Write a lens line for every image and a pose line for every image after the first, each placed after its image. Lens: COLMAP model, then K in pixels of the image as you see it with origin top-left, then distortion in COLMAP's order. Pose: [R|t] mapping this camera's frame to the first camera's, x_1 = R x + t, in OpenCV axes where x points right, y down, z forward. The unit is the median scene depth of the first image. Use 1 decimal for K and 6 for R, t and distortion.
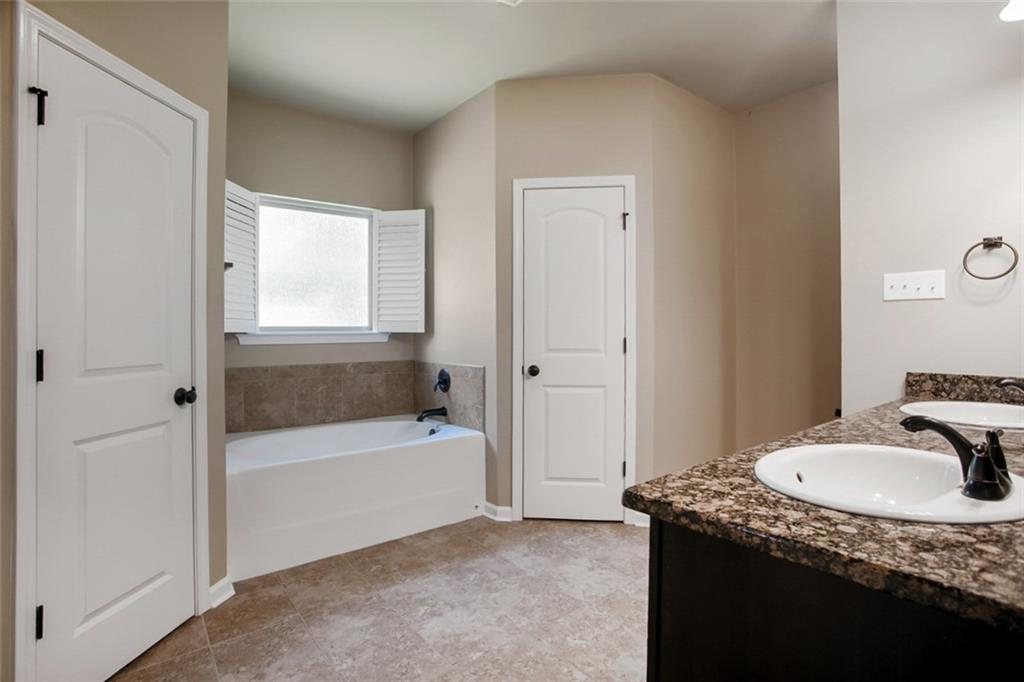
lens RADIAL K [[494.9, 0, 510.1], [0, 494.9, 333.0], [0, 0, 1]] dist [0.000909, 0.000315]
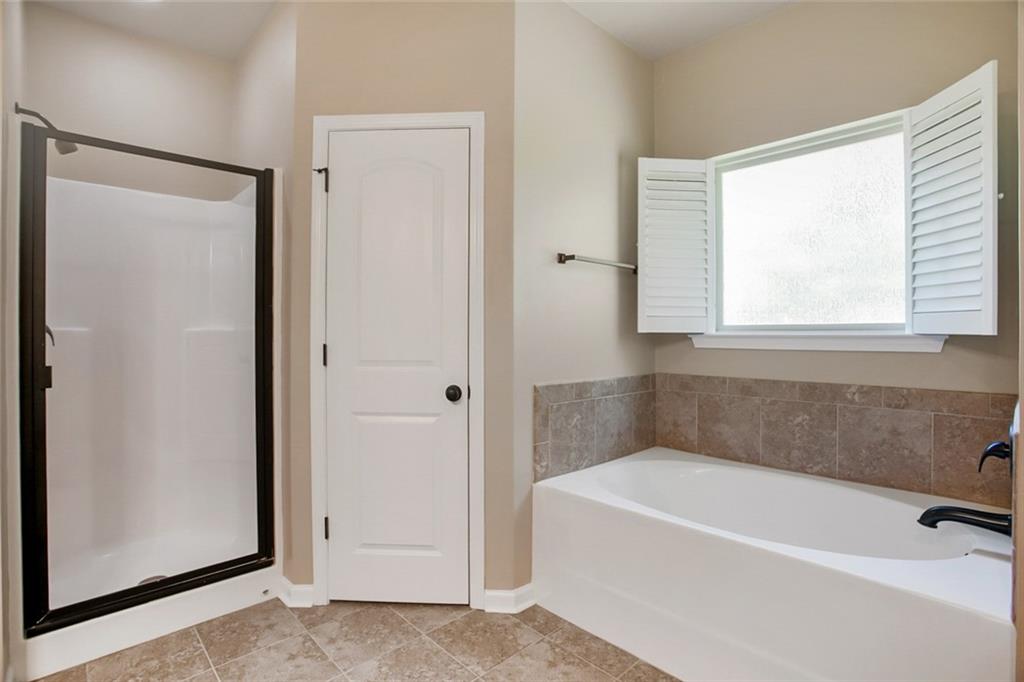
lens RADIAL K [[498.3, 0, 513.4], [0, 498.3, 329.9], [0, 0, 1]] dist [-0.043236, 0.000270]
pose [[0.111836, 0.000344, -0.993727, 0.241040], [-0.004910, 0.999988, -0.000207, -0.004192], [0.993715, 0.004902, 0.111836, 0.592060]]
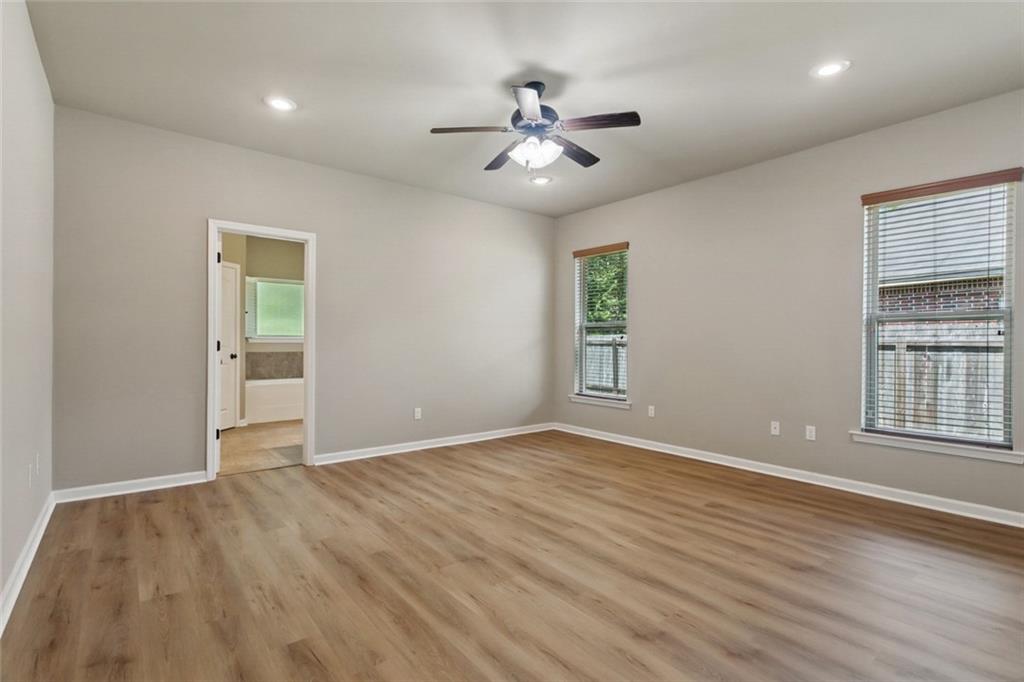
lens RADIAL K [[494.9, 0, 510.1], [0, 494.9, 333.0], [0, 0, 1]] dist [0.000909, 0.000315]
pose [[0.999955, -0.000505, -0.009479, 0.695538], [0.000408, 0.999947, -0.010252, 0.003355], [0.009484, 0.010247, 0.999903, -1.303116]]
